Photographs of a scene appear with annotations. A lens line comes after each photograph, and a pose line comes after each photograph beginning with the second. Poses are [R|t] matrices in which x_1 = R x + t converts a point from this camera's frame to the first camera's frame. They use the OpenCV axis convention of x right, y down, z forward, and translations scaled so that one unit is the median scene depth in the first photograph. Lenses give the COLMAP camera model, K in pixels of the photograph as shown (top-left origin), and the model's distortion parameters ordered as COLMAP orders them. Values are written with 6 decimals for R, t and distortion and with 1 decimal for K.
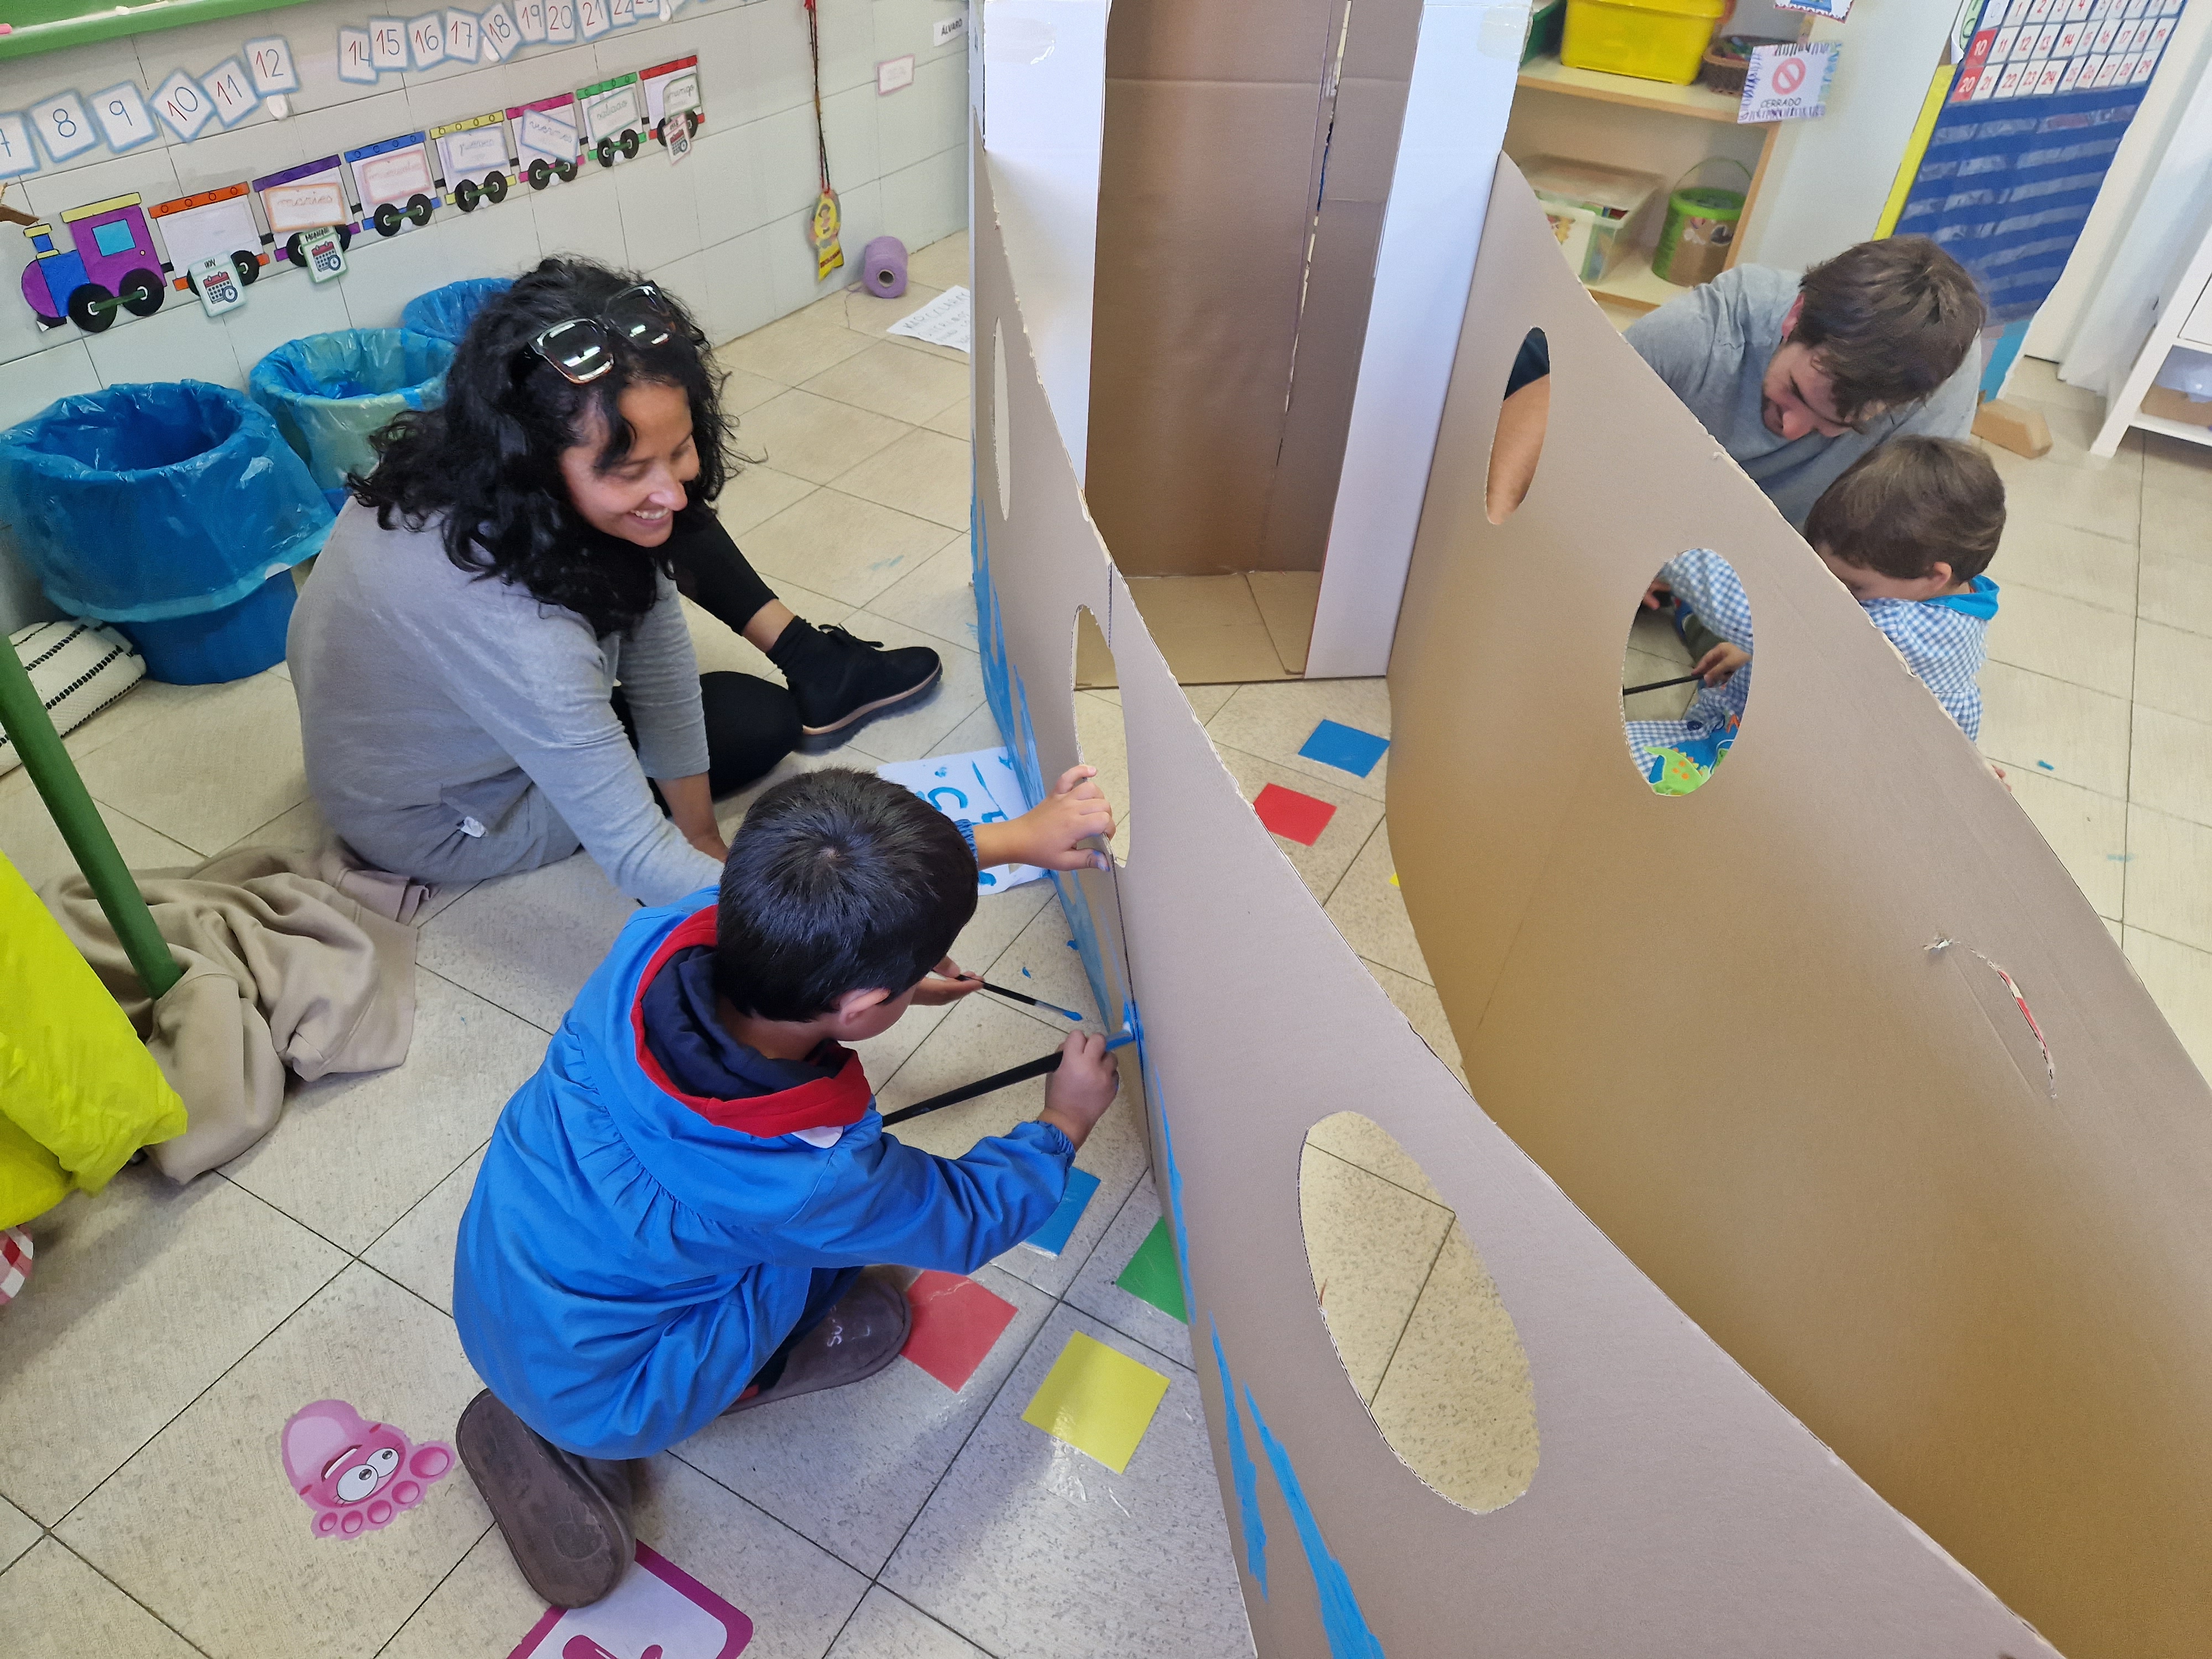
lens RADIAL K [[1459.8, 0, 1106.0], [0, 1459.8, 829.5], [0, 0, 1]] dist [0.000065, -0.017767]
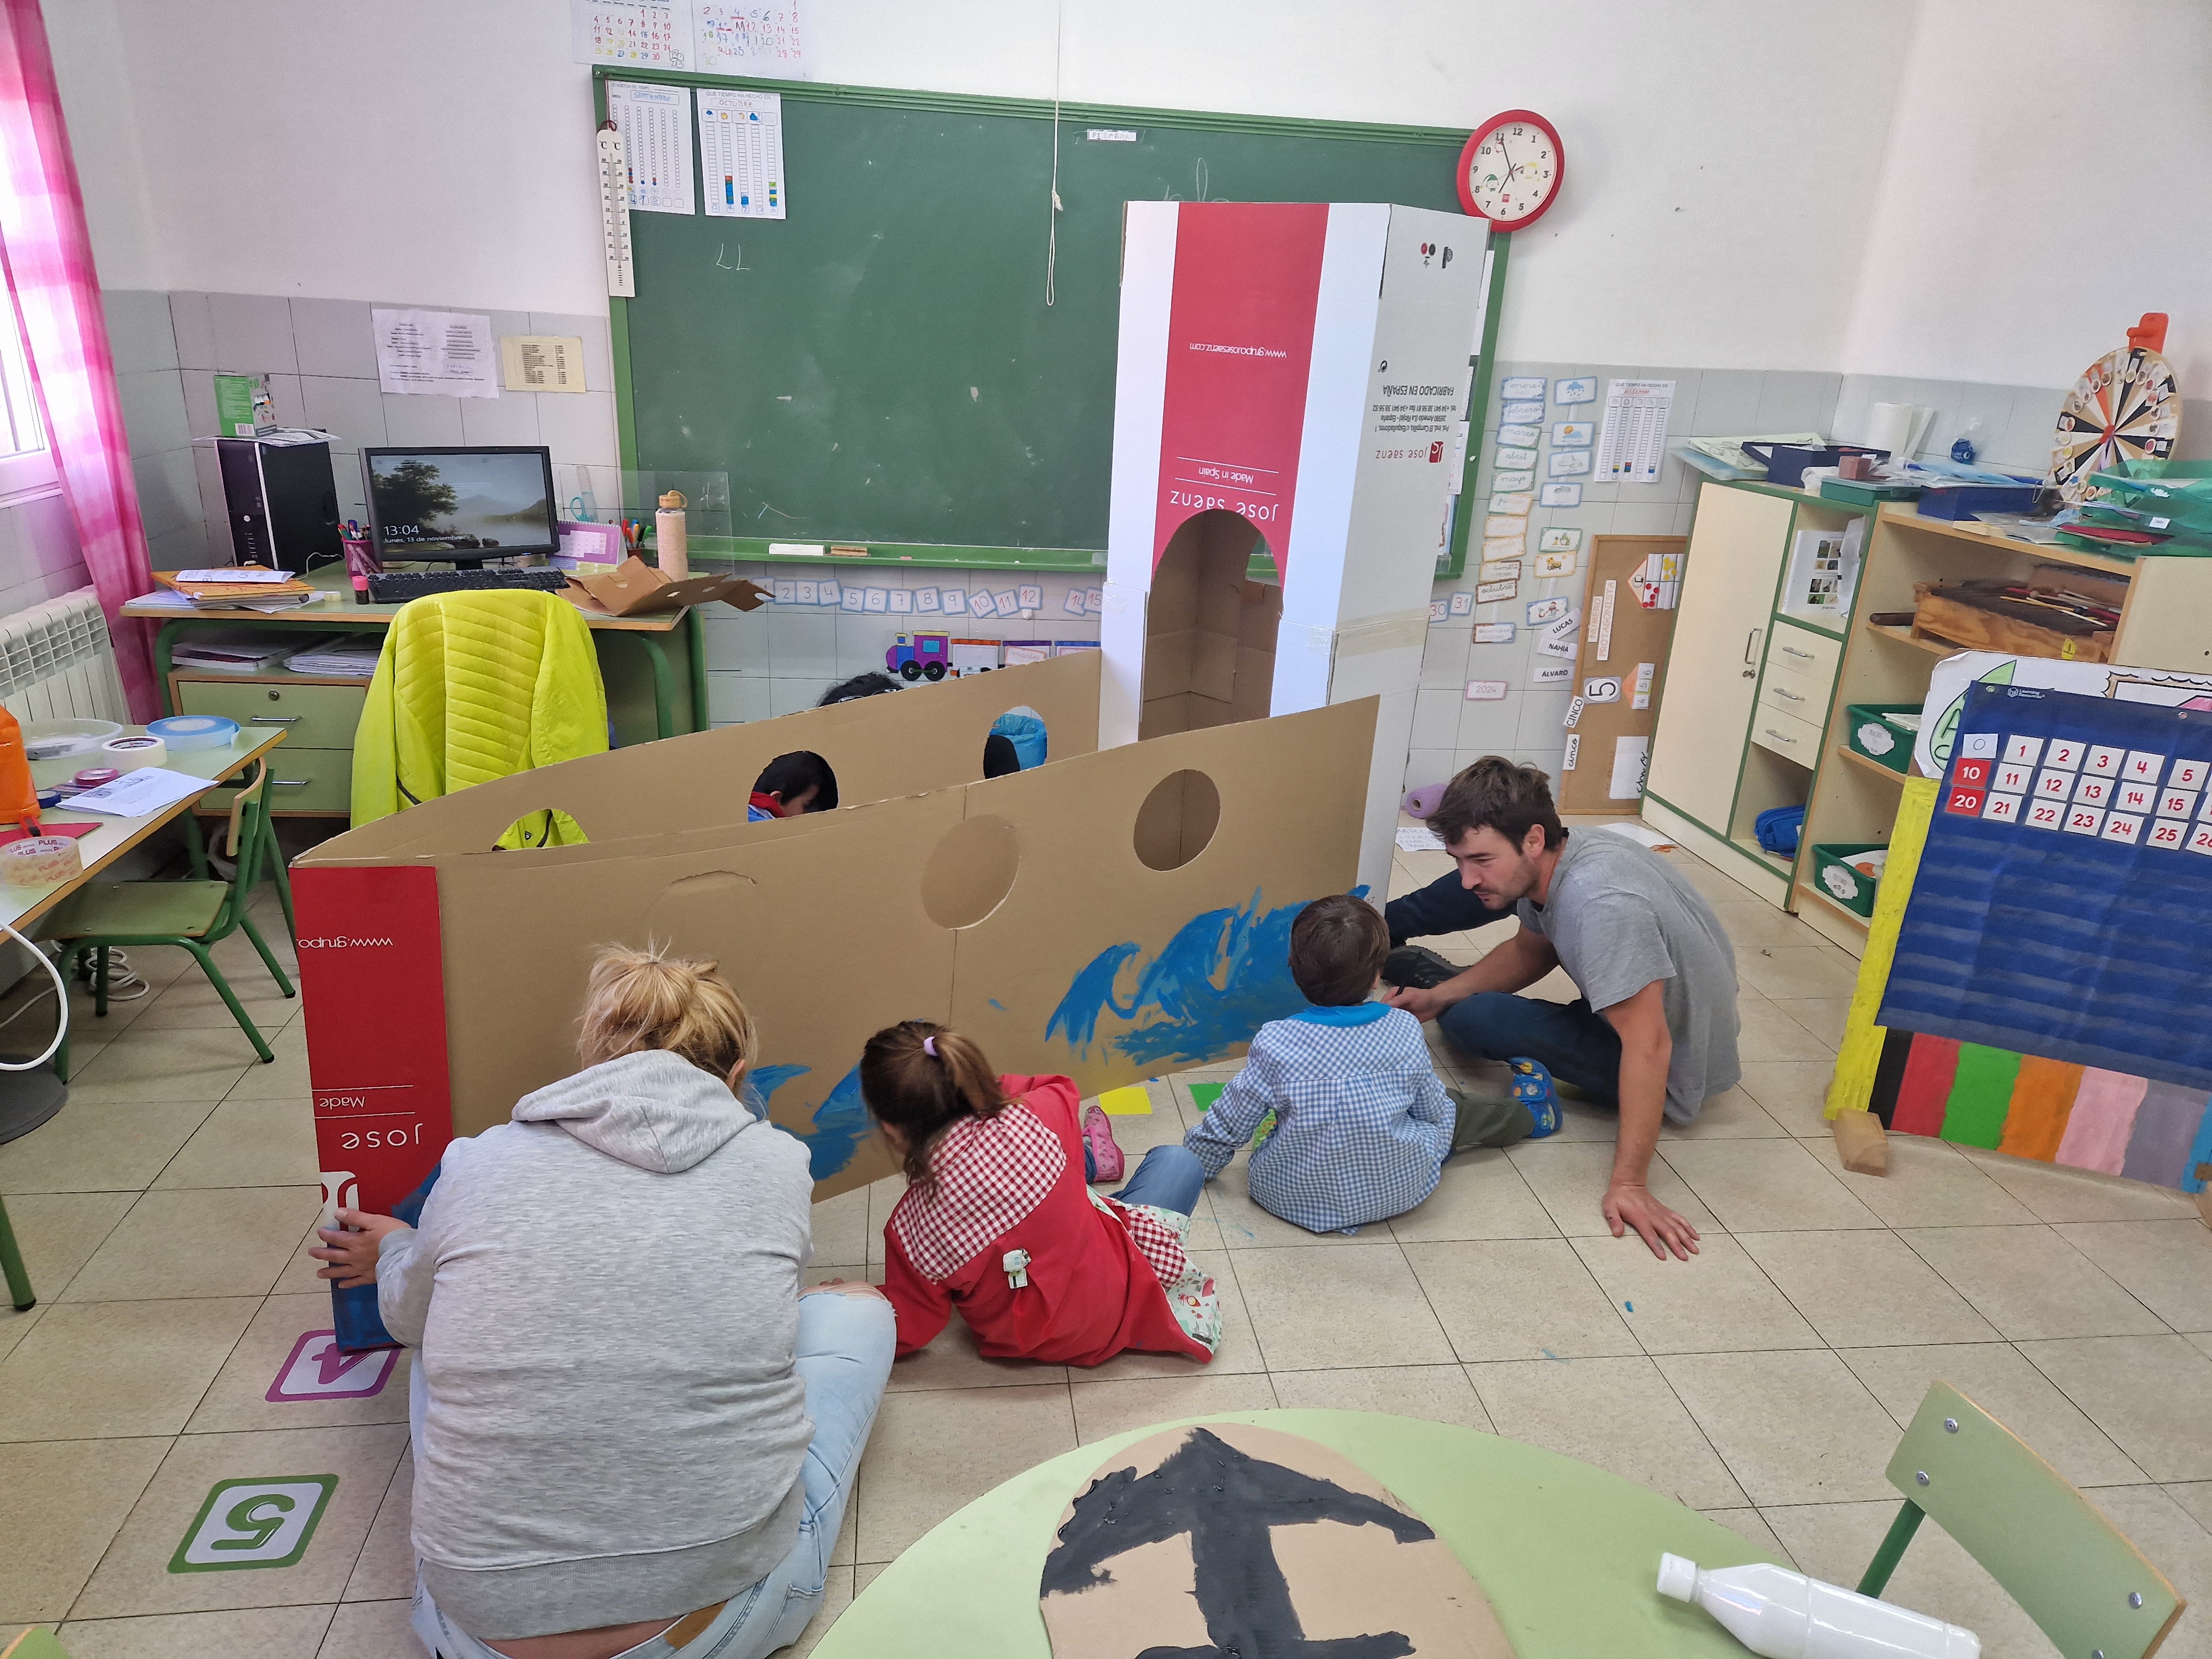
lens RADIAL K [[1459.8, 0, 1106.0], [0, 1459.8, 829.5], [0, 0, 1]] dist [0.000065, -0.017767]
pose [[0.599668, 0.237372, -0.764234, 1.265214], [-0.526043, 0.836597, -0.152920, 0.041023], [0.603057, 0.493721, 0.626548, -0.133659]]
